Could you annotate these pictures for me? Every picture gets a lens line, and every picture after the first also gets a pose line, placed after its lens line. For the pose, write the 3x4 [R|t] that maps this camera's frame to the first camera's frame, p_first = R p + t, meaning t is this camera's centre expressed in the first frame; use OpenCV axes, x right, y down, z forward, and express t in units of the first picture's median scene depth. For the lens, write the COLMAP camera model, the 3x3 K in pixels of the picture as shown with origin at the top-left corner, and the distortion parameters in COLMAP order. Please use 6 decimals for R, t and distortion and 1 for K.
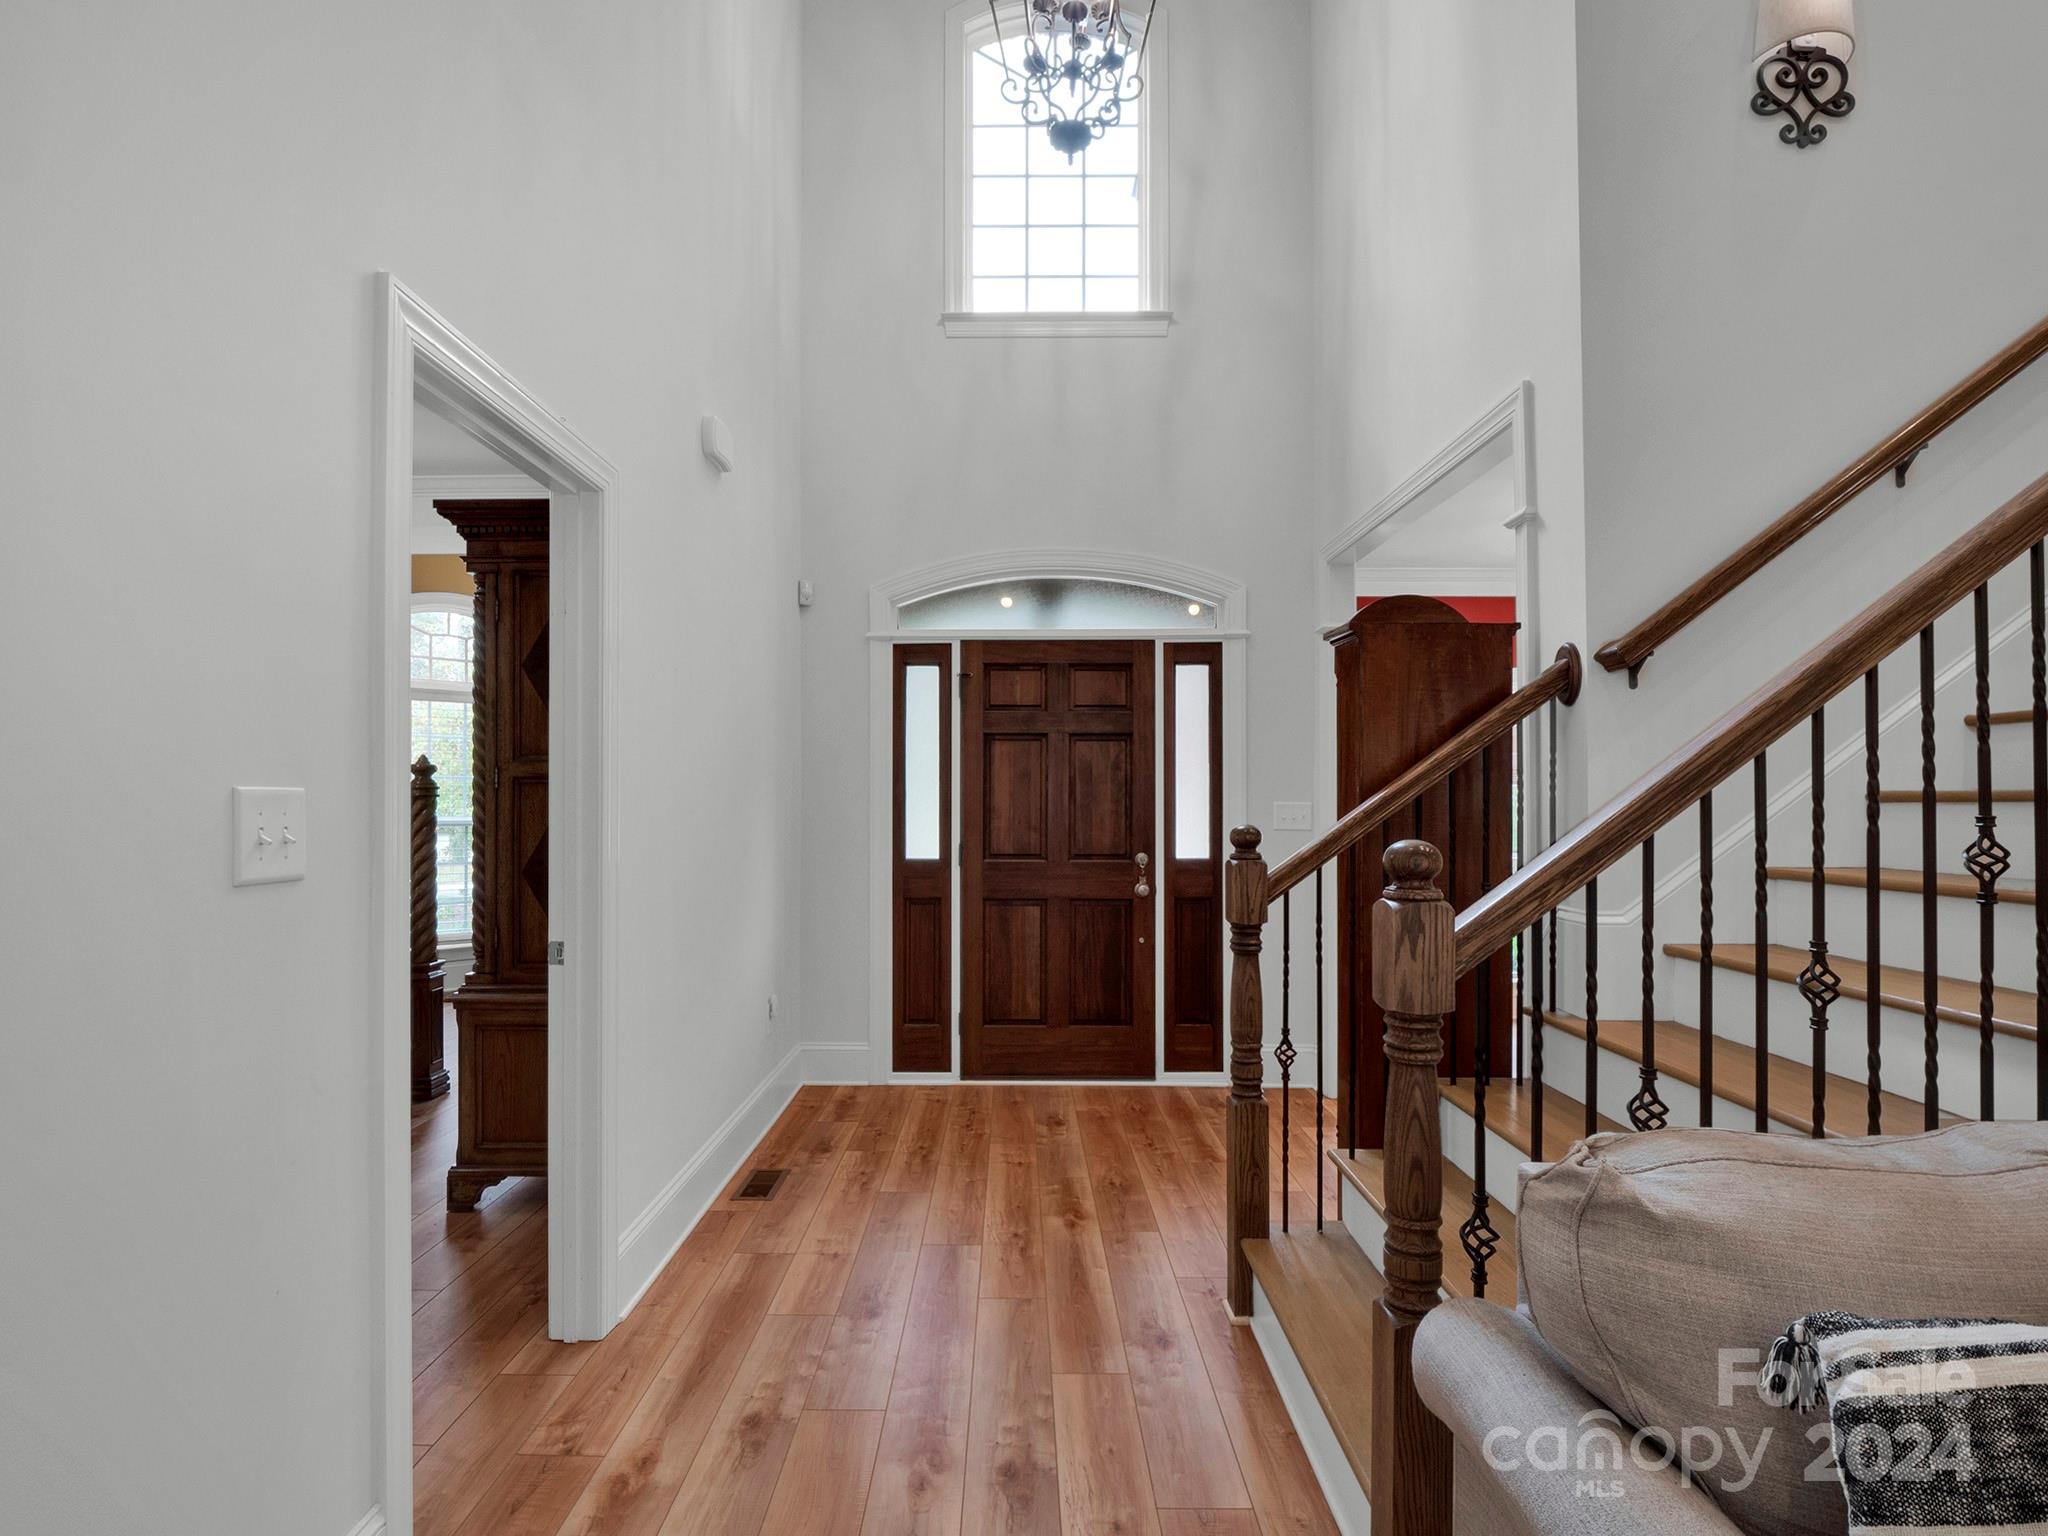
lens RADIAL K [[1020.6, 0, 994.0], [0, 1020.6, 806.7], [0, 0, 1]] dist [-0.008463, -0.003907]
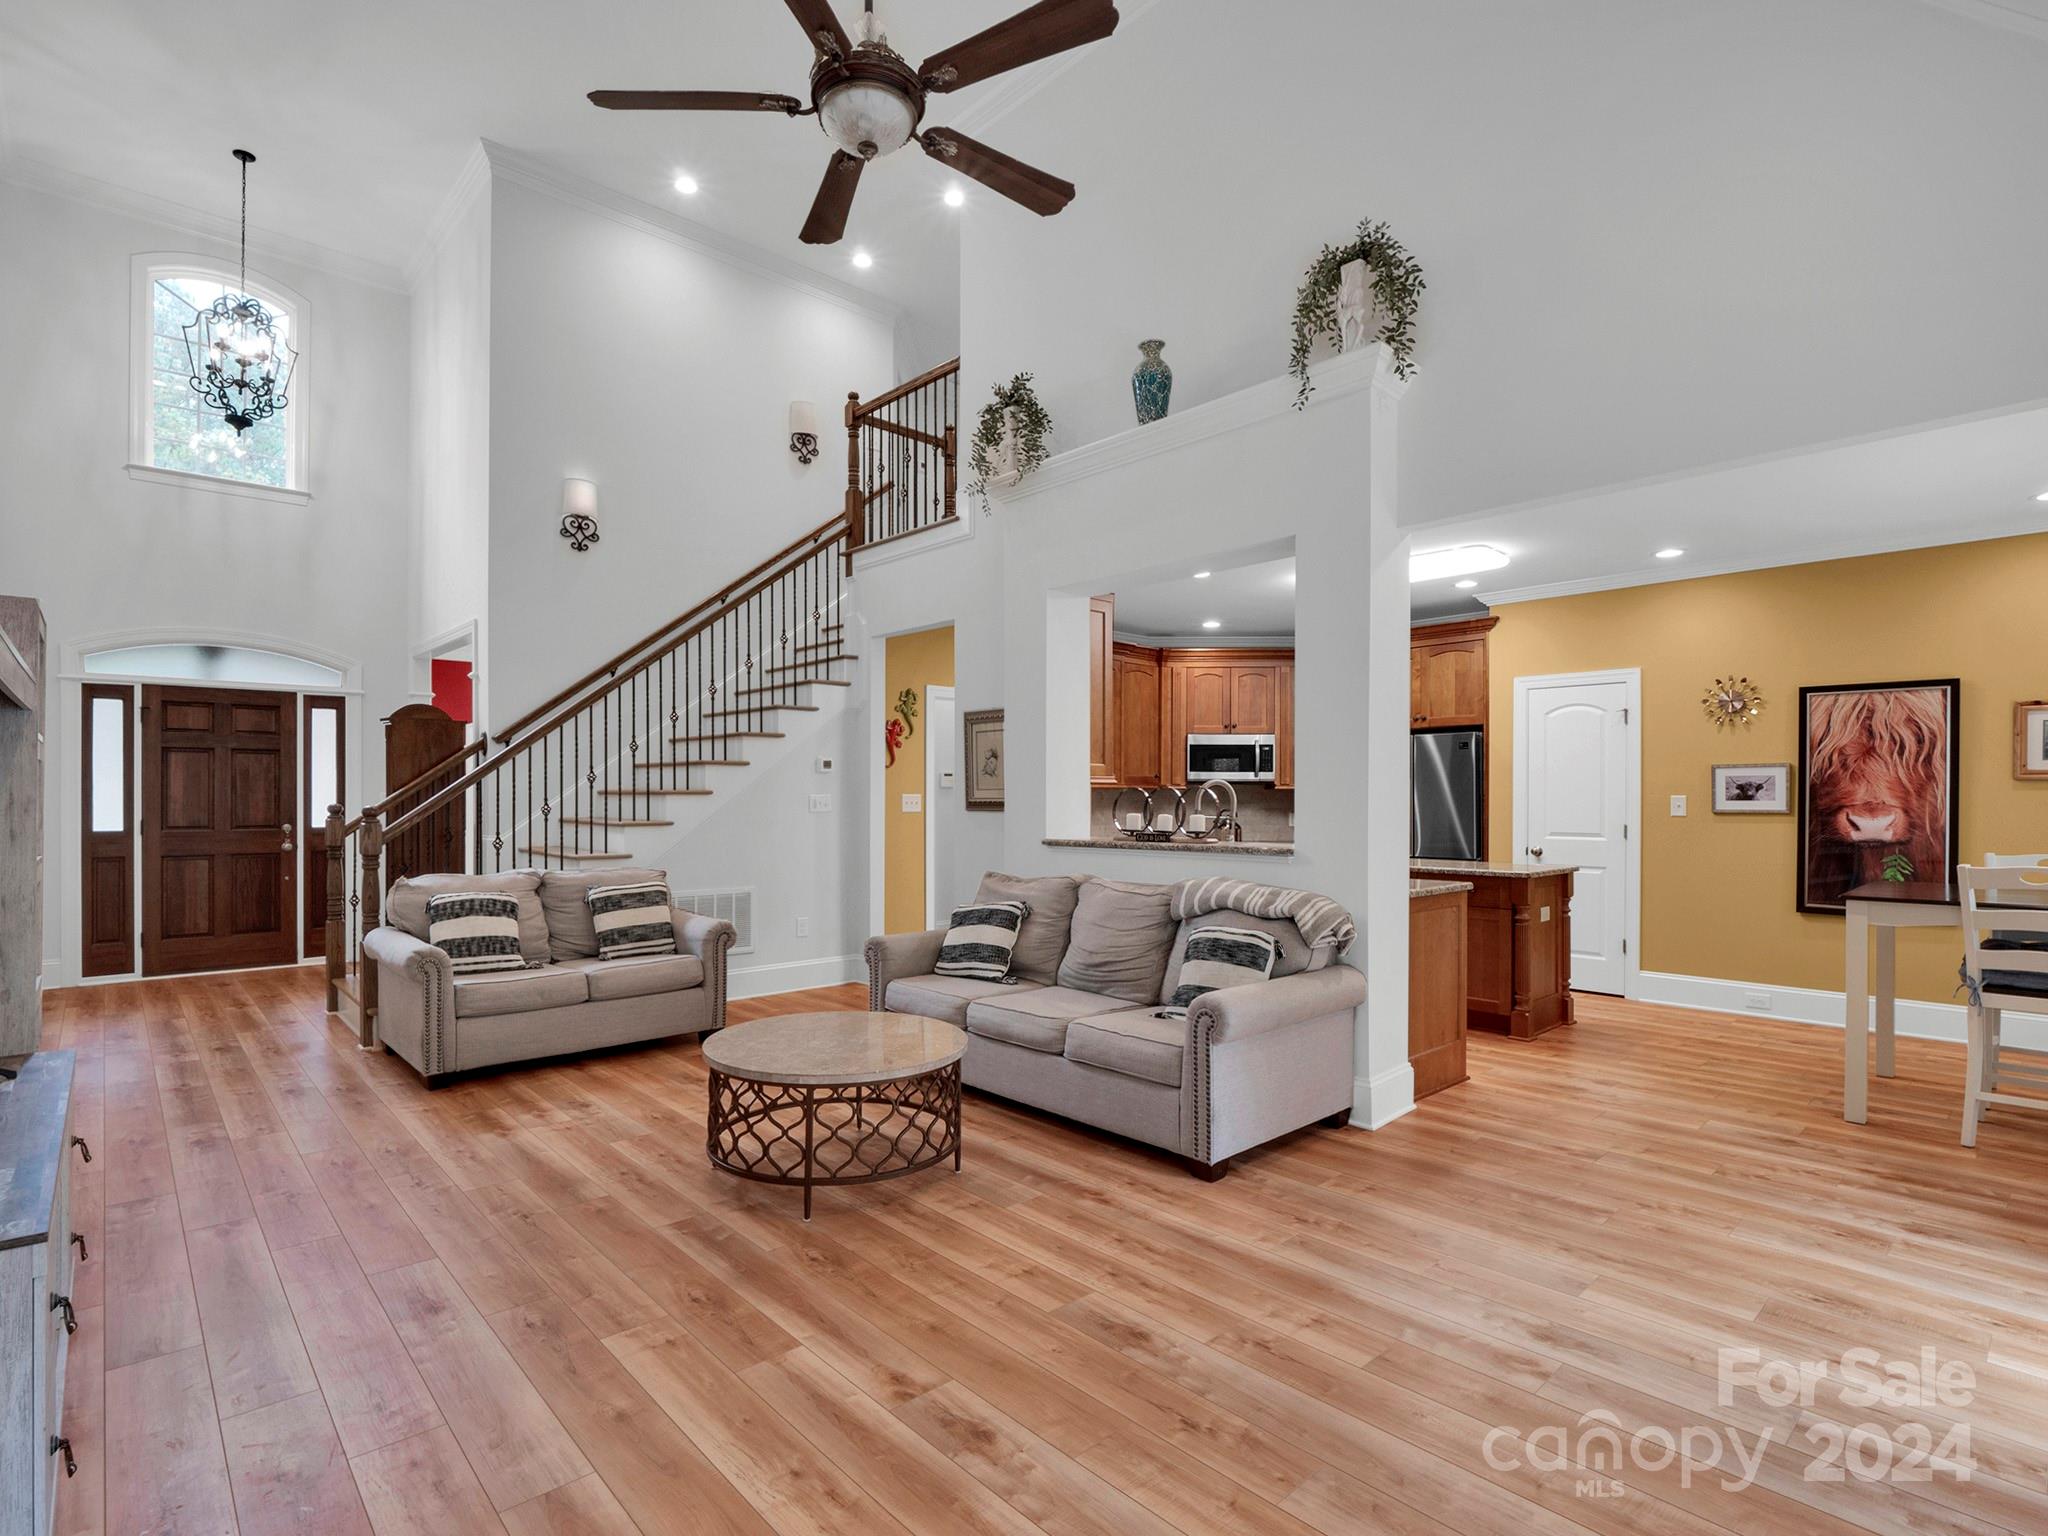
lens RADIAL K [[1020.6, 0, 1016.1], [0, 1020.6, 795.4], [0, 0, 1]] dist [-0.008463, -0.003907]
pose [[0.728648, 0.000025, 0.684888, -0.114556], [-0.000719, 0.999999, 0.000728, -0.002142], [-0.684888, -0.001023, 0.728648, -0.960129]]
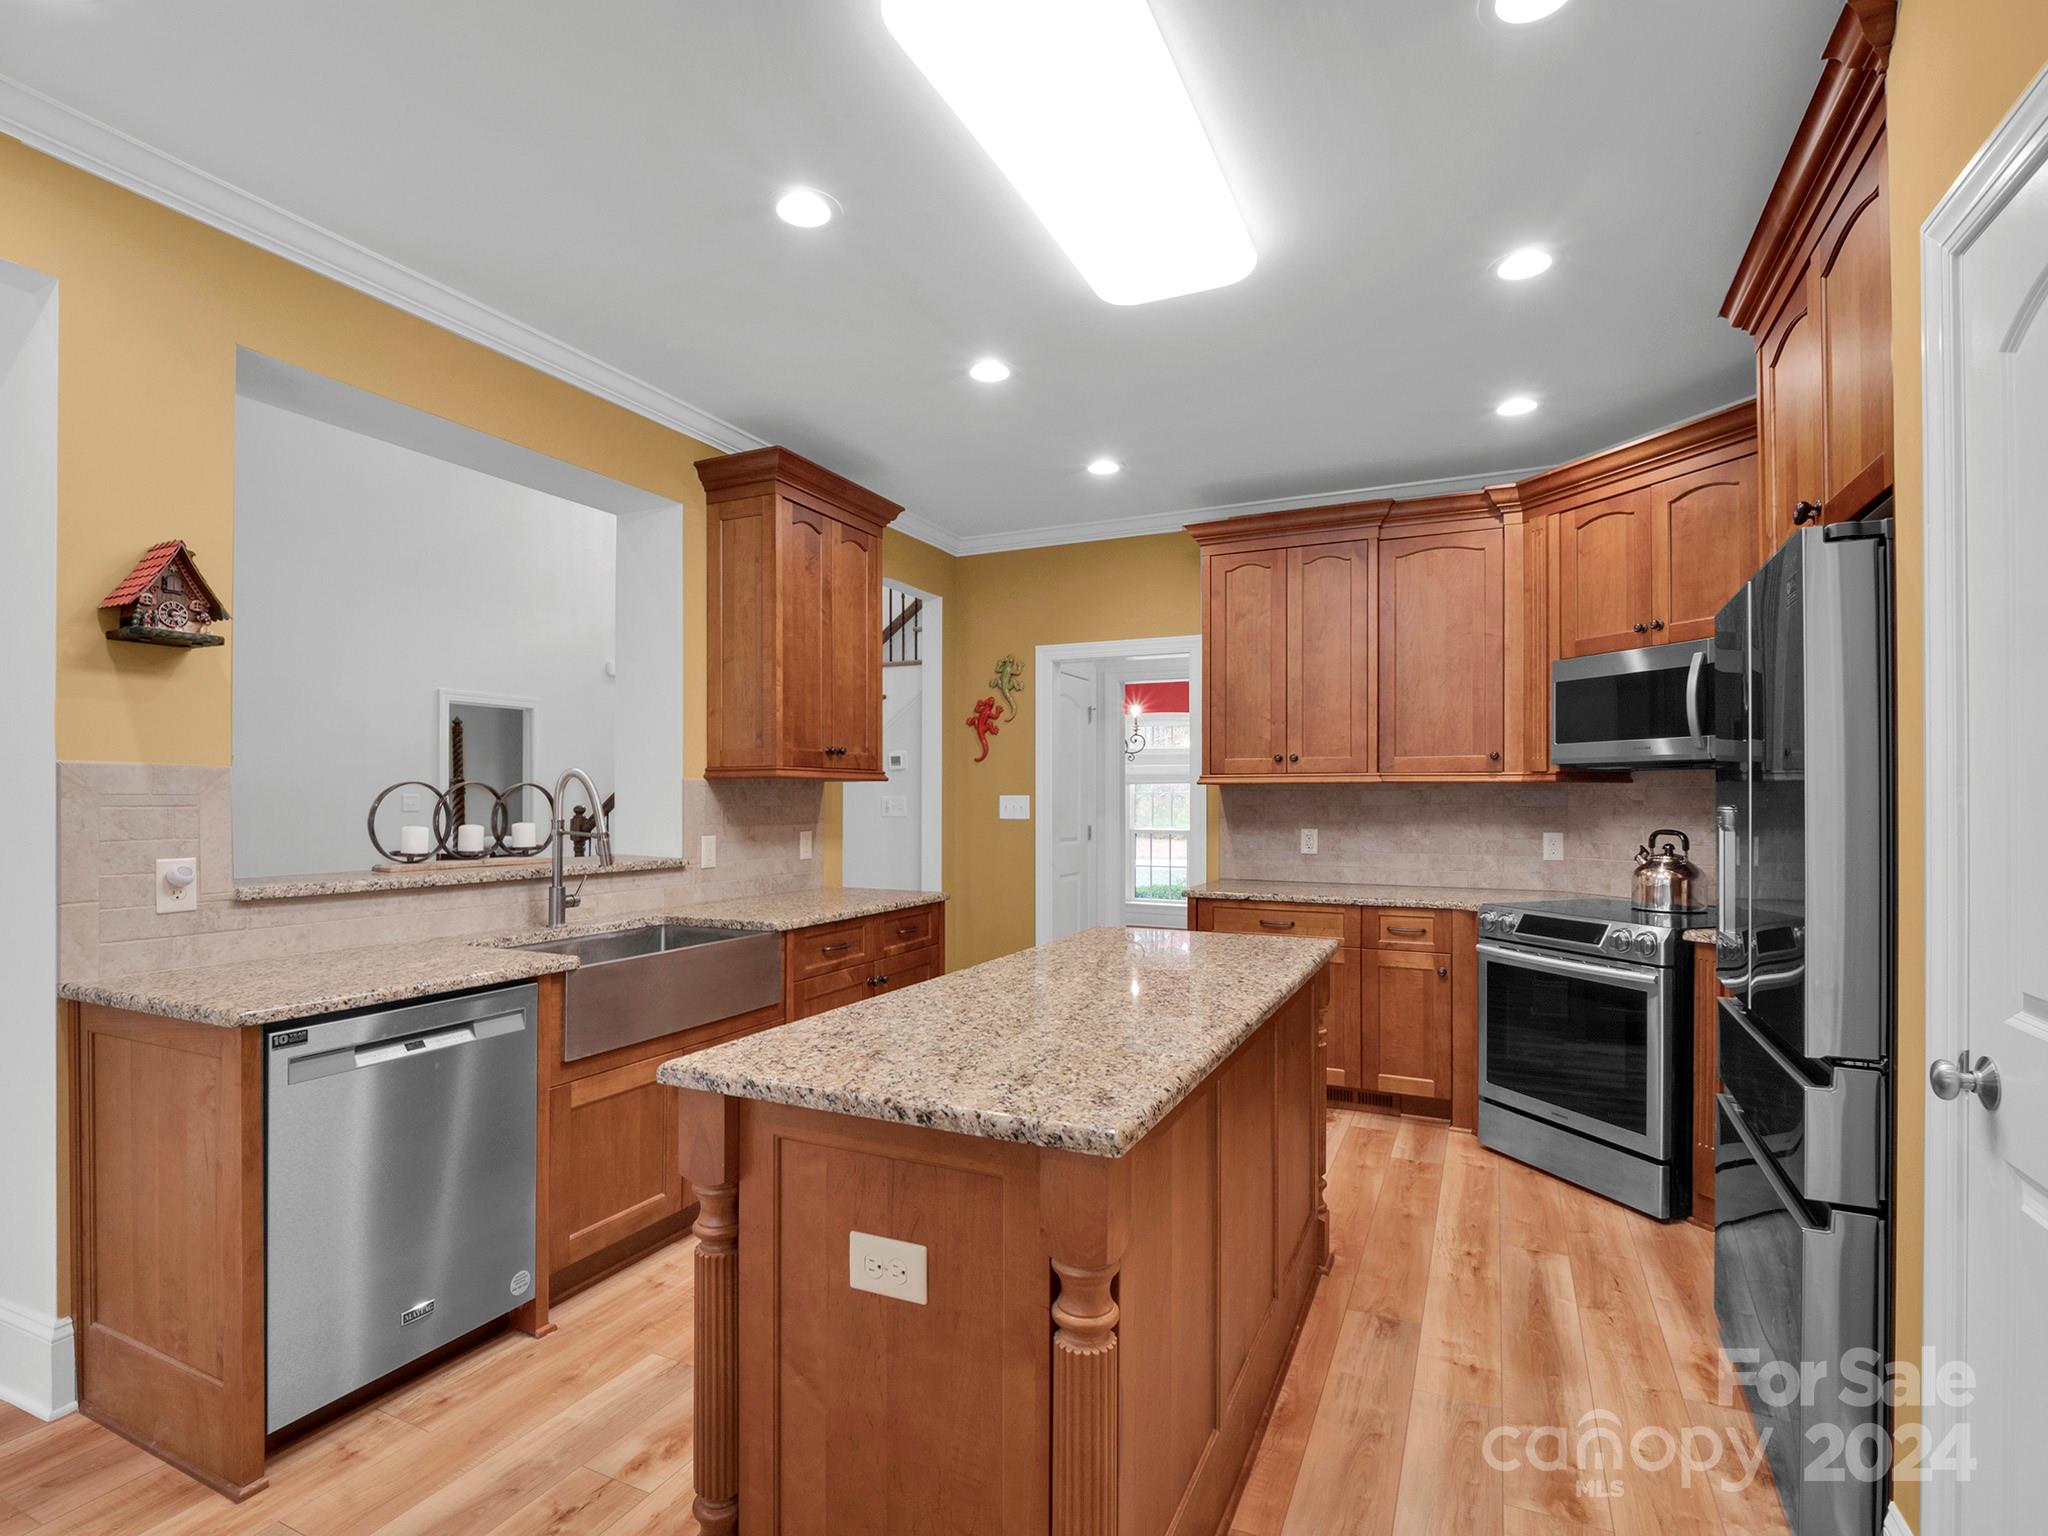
lens RADIAL K [[1020.6, 0, 996.1], [0, 1020.6, 780.4], [0, 0, 1]] dist [-0.008463, -0.003907]
pose [[0.905398, -0.008725, -0.424475, 1.327453], [0.000992, 0.999830, -0.018434, 0.001270], [0.424564, 0.016269, 0.905252, -0.772312]]
